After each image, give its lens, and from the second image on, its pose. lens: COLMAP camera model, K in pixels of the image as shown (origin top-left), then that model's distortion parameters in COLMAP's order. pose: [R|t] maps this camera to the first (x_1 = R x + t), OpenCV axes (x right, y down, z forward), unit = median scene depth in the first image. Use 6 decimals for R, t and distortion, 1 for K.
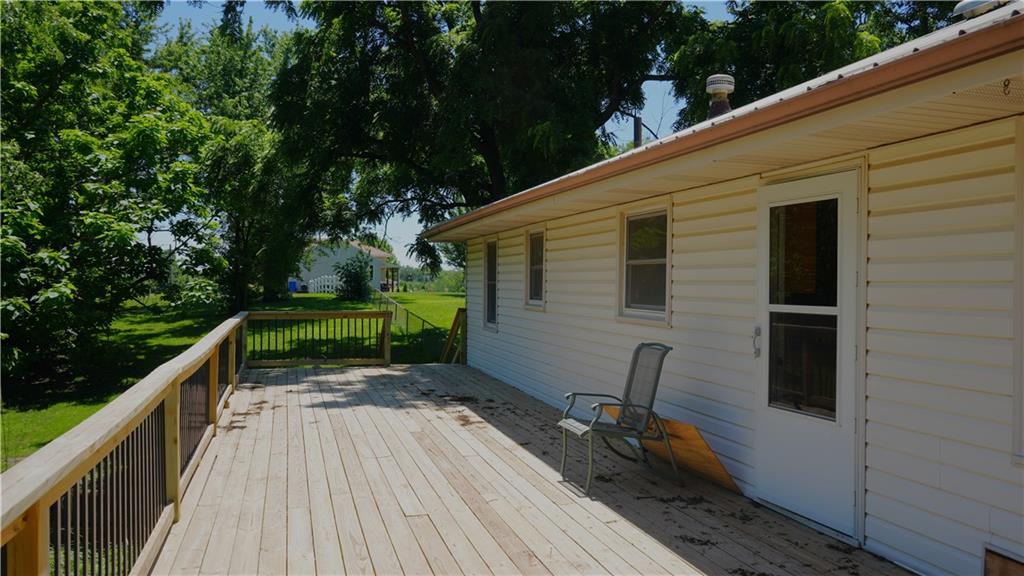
lens RADIAL K [[815.6, 0, 512.0], [0, 815.6, 288.0], [0, 0, 1]] dist [-0.006154, 0.009503]
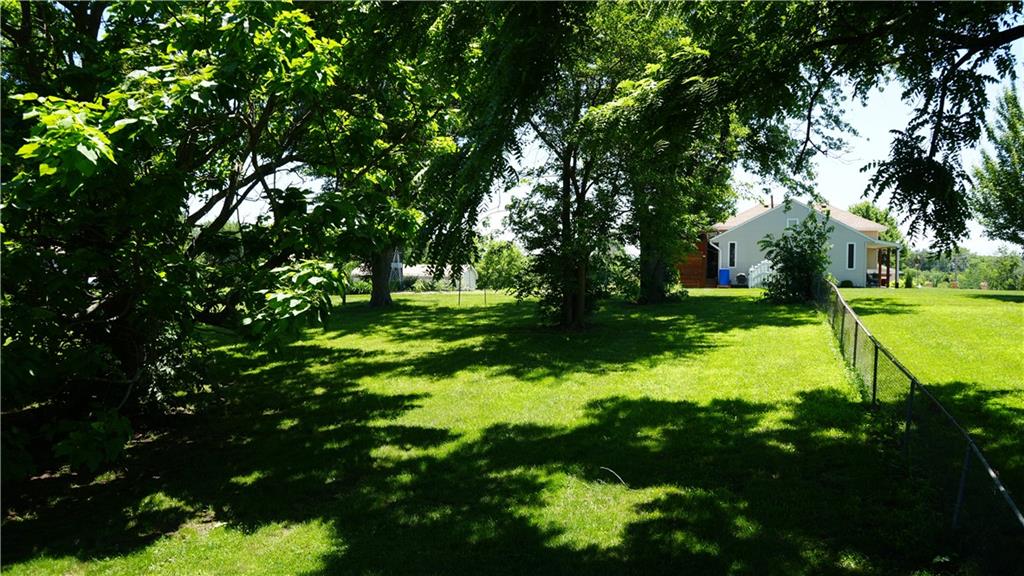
lens RADIAL K [[1037.8, 0, 513.5], [0, 1037.8, 302.4], [0, 0, 1]] dist [0.005767, 0.004731]
pose [[0.875273, 0.017588, -0.483308, -0.025004], [-0.006450, 0.999674, 0.024697, -0.001862], [0.483585, -0.018499, 0.875102, 0.302722]]
